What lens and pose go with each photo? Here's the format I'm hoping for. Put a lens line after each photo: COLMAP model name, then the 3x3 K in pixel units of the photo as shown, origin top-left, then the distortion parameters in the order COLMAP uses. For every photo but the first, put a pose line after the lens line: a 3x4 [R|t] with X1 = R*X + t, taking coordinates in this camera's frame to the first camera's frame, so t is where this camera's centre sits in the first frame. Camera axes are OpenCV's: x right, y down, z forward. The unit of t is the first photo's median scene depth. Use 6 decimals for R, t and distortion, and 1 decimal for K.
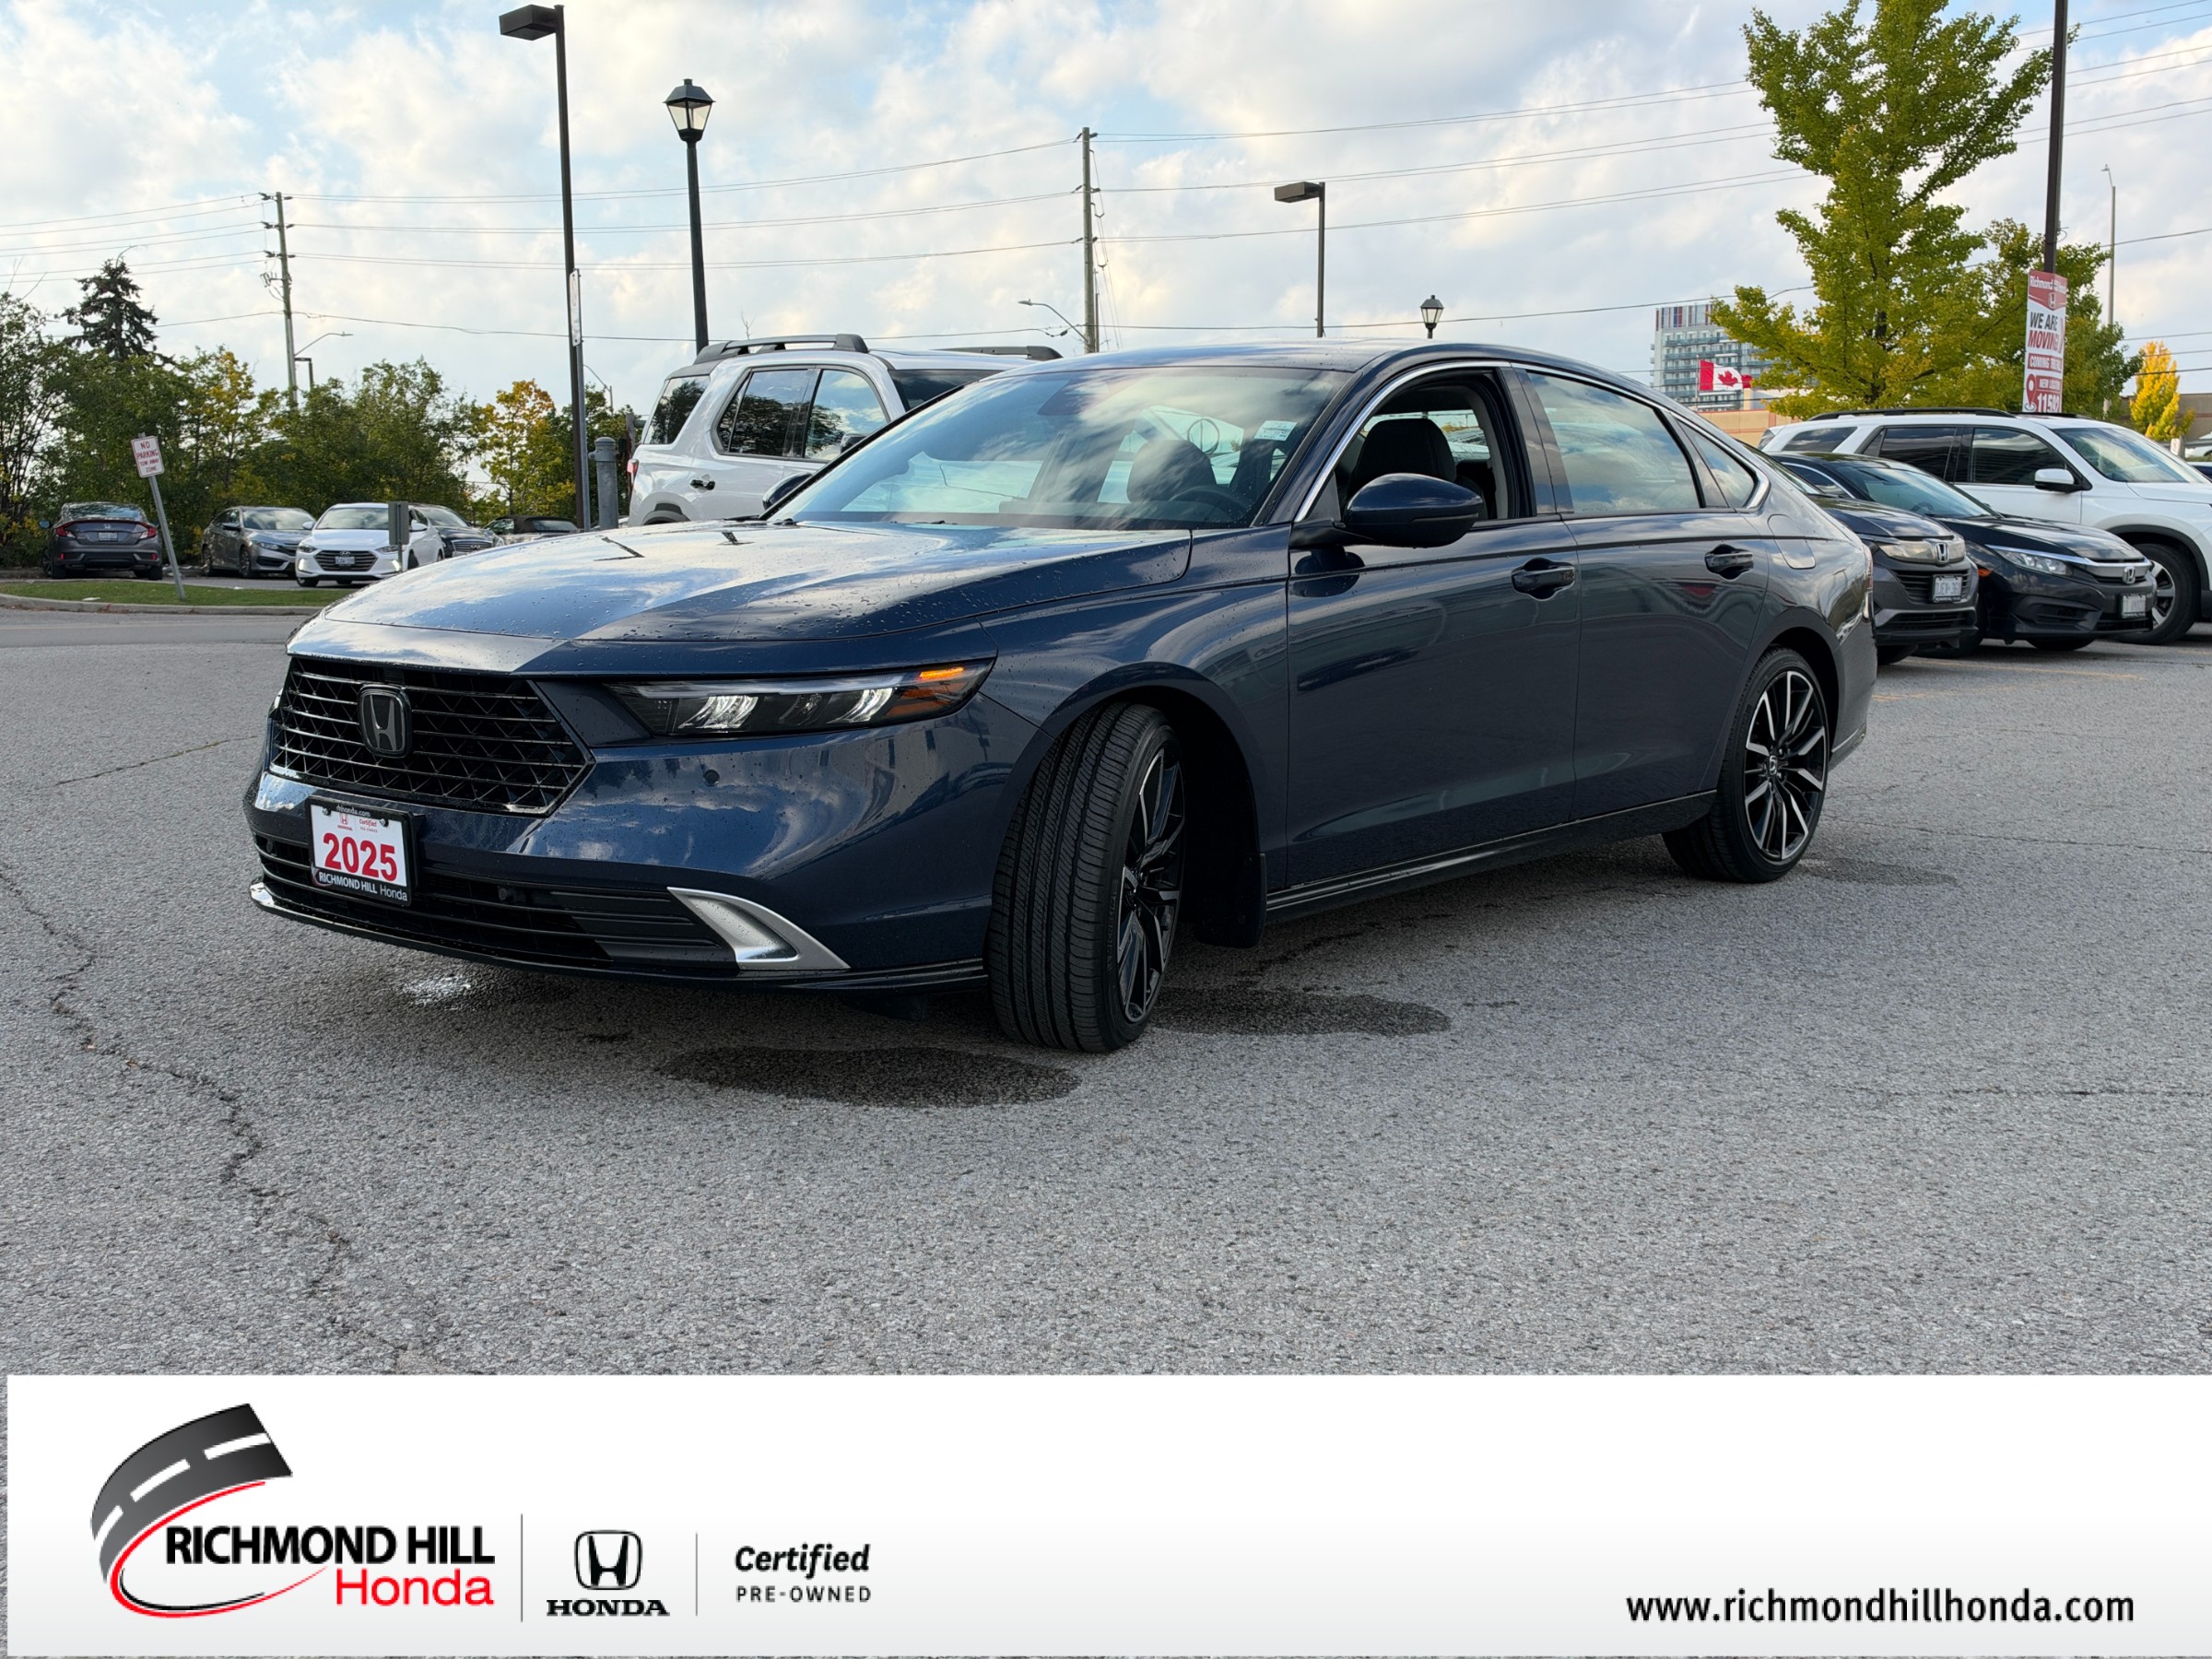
lens RADIAL K [[2193.8, 0, 1094.8], [0, 2193.8, 813.9], [0, 0, 1]] dist [0.152353, -0.330144]
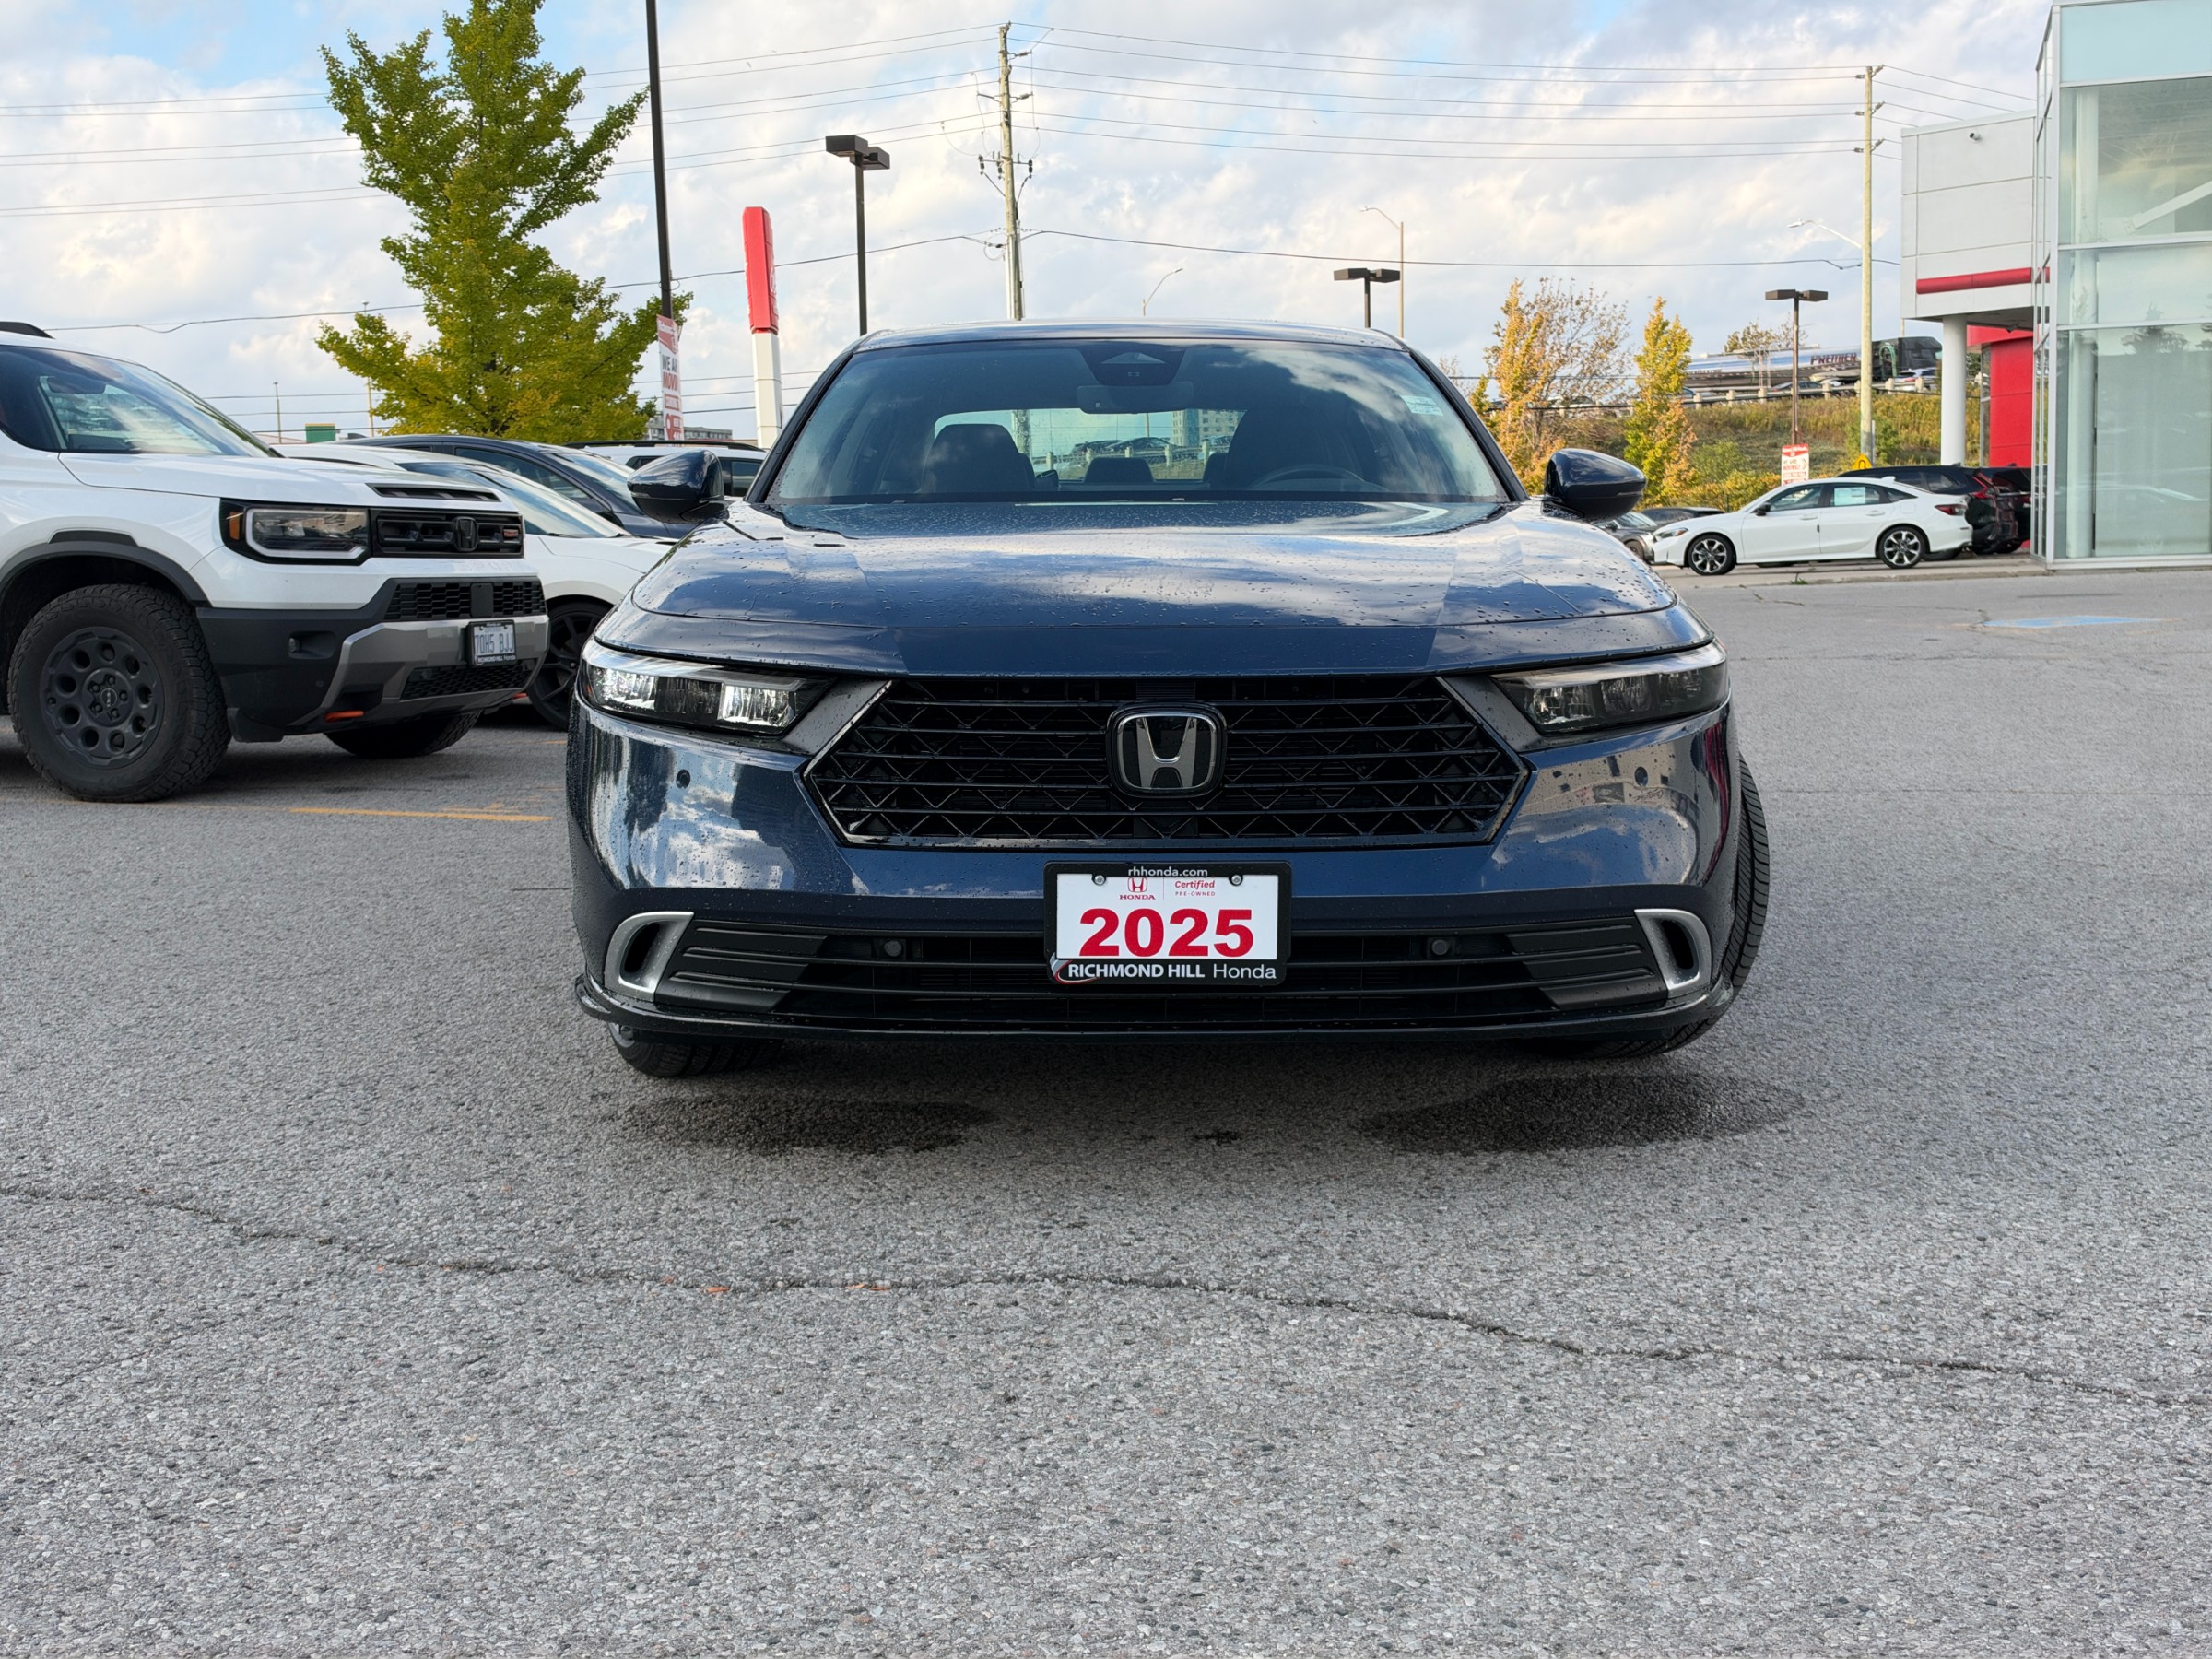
lens RADIAL K [[2193.8, 0, 1094.8], [0, 2193.8, 813.9], [0, 0, 1]] dist [0.152353, -0.330144]
pose [[0.767840, -0.092352, 0.633950, -0.409717], [0.103848, 0.994410, 0.019083, -0.018590], [-0.632169, 0.051182, 0.773138, 0.223679]]
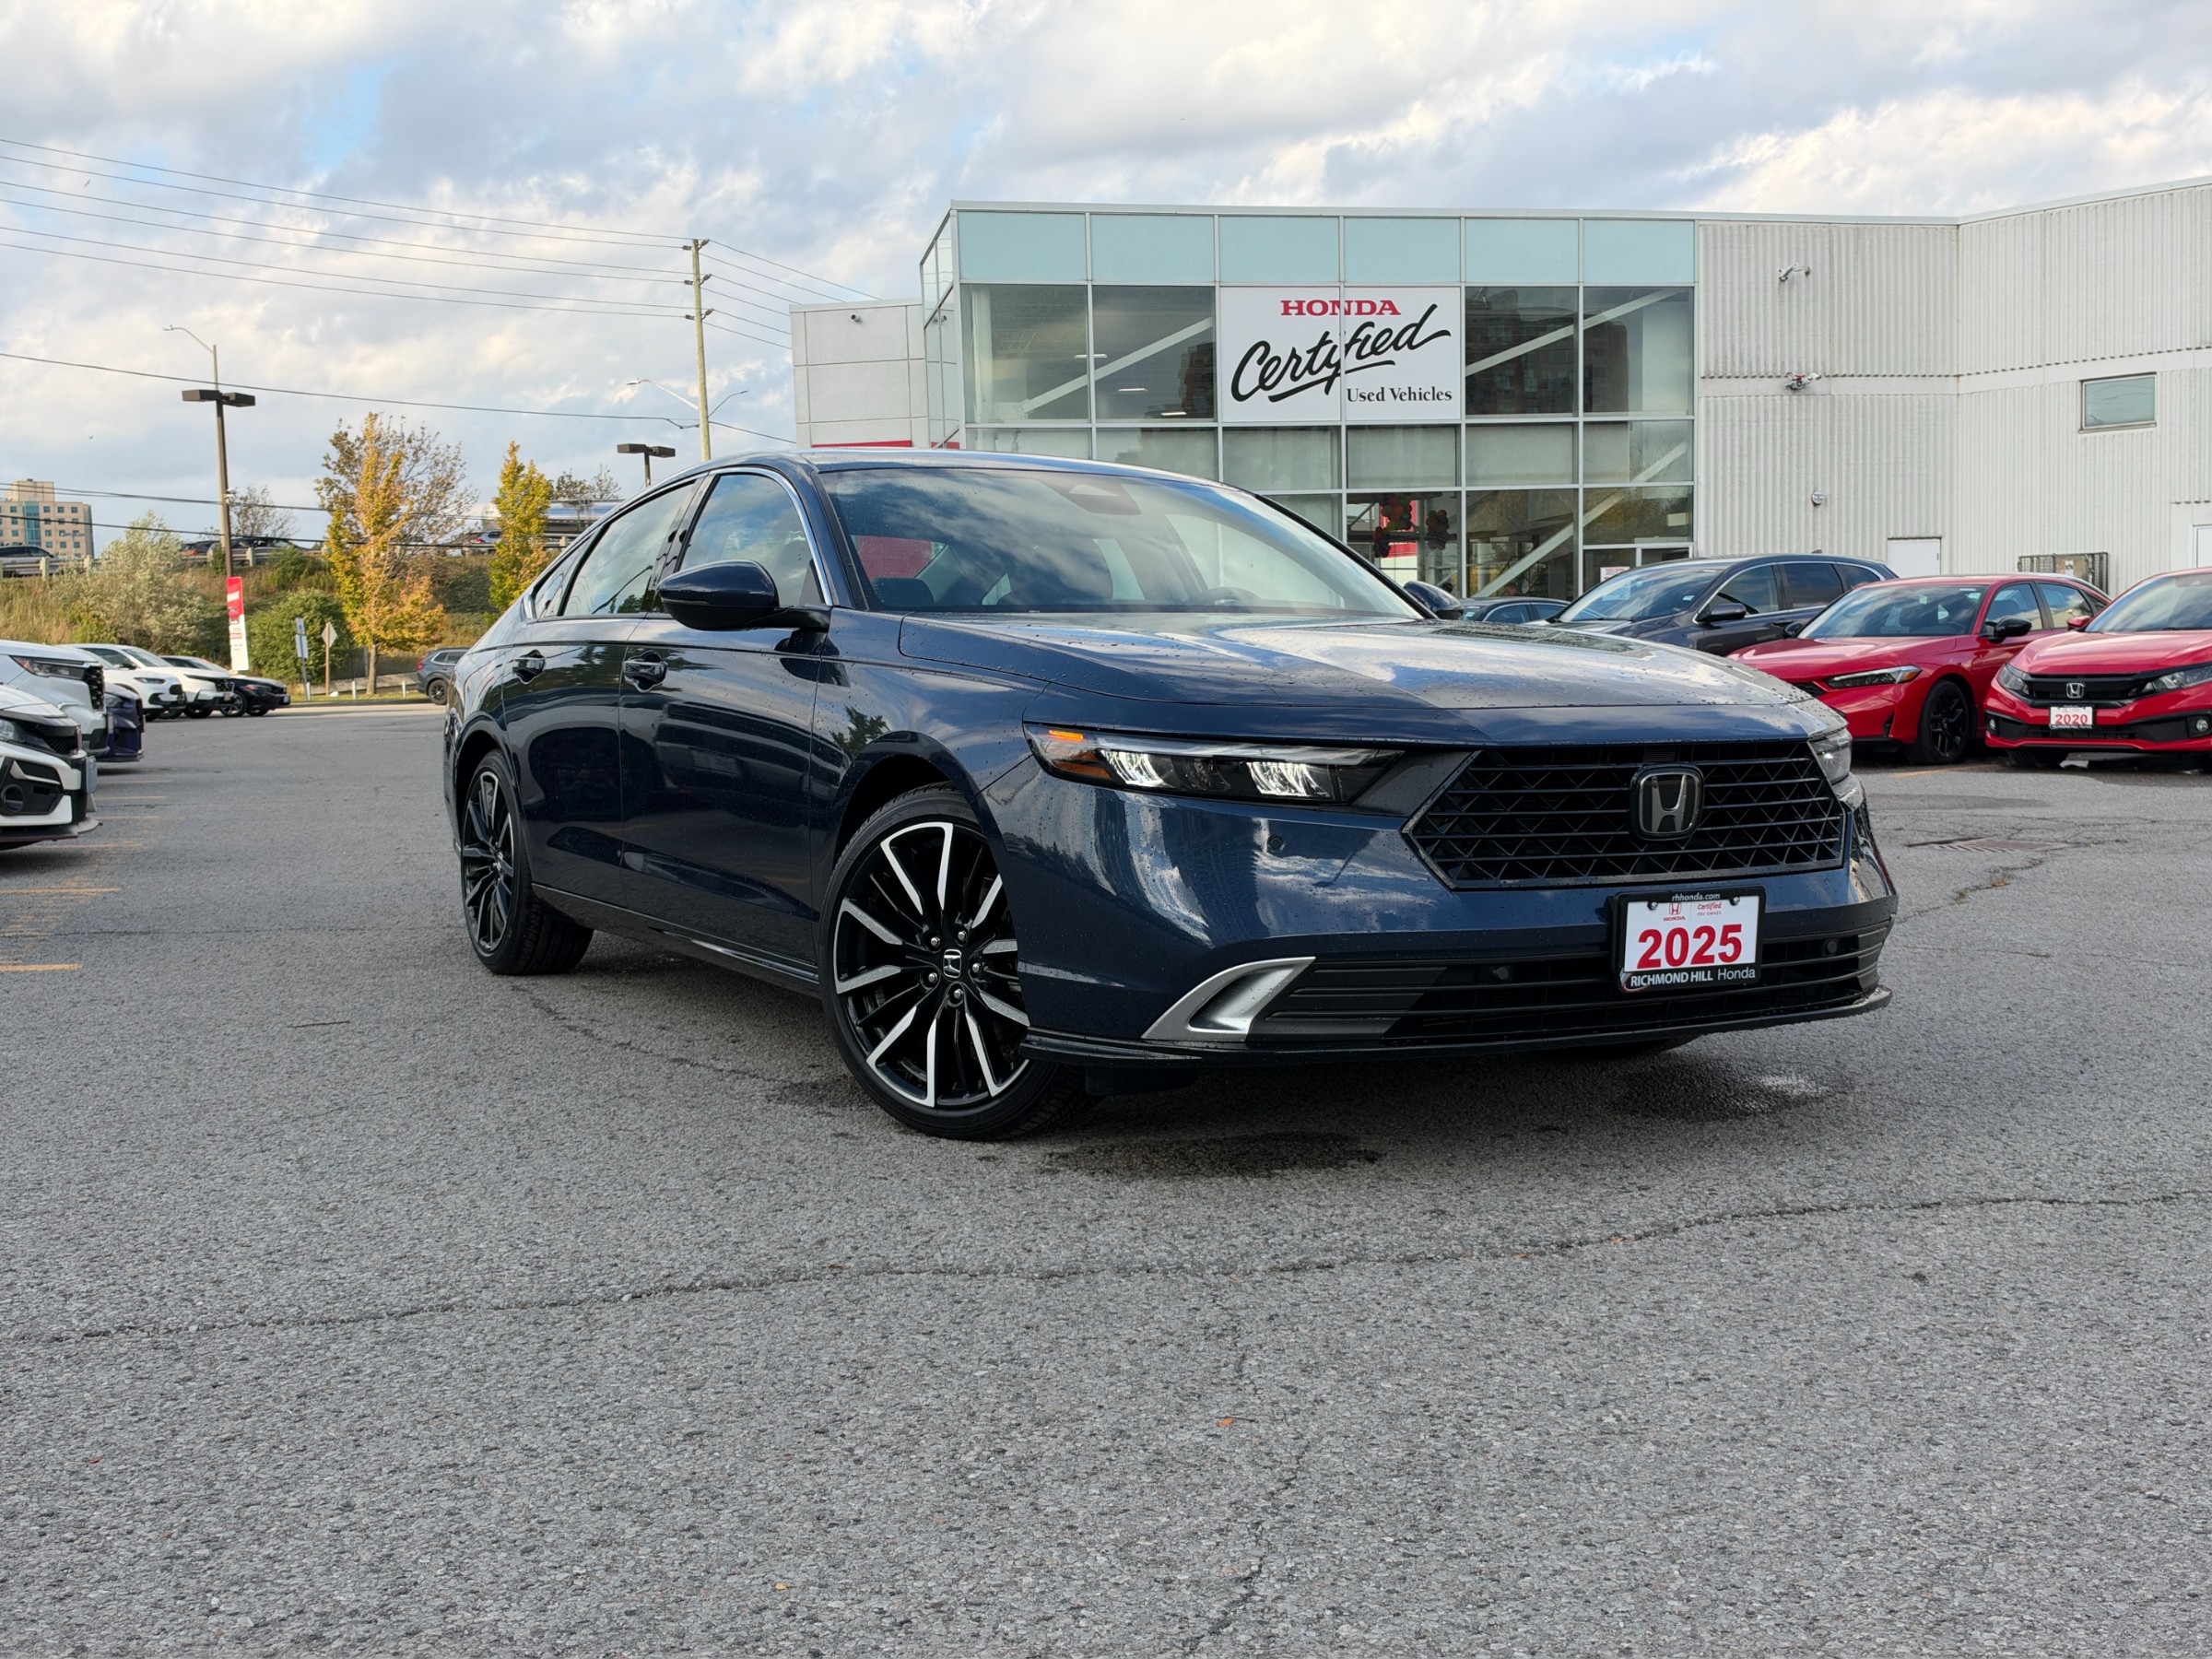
lens RADIAL K [[2171.8, 0, 1105.3], [0, 2171.8, 873.4], [0, 0, 1]] dist [0.191166, -0.523189]
pose [[0.350703, -0.092607, 0.931897, -0.643560], [0.136157, 0.989567, 0.047097, -0.044431], [-0.926536, 0.110367, 0.359653, 0.449897]]
